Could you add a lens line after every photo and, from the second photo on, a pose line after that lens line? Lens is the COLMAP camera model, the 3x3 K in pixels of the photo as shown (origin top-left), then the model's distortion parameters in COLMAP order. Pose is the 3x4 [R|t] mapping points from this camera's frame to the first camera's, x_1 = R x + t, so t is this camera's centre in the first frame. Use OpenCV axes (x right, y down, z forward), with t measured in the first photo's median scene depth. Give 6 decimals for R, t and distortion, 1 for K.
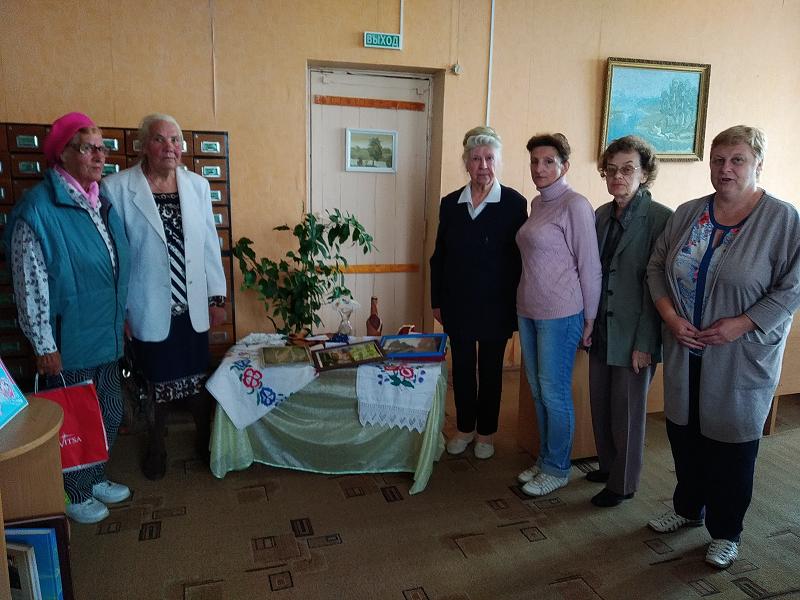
lens RADIAL K [[620.4, 0, 400.2], [0, 620.4, 300.2], [0, 0, 1]] dist [0.002201, -0.001569]
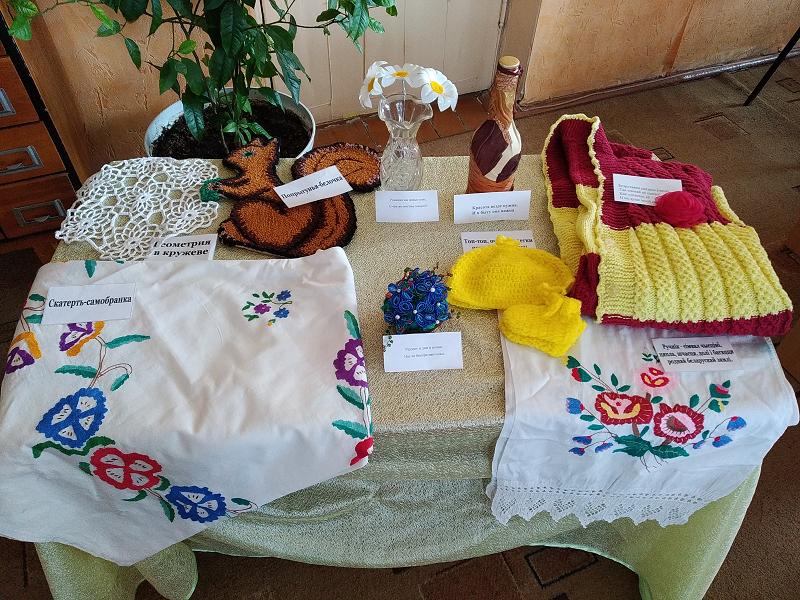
lens RADIAL K [[620.4, 0, 399.9], [0, 620.4, 299.6], [0, 0, 1]] dist [0.002201, -0.001569]
pose [[0.995502, -0.070572, 0.063202, -0.128780], [0.015679, 0.780670, 0.624746, -0.106452], [-0.093429, -0.620945, 0.778266, 0.820404]]
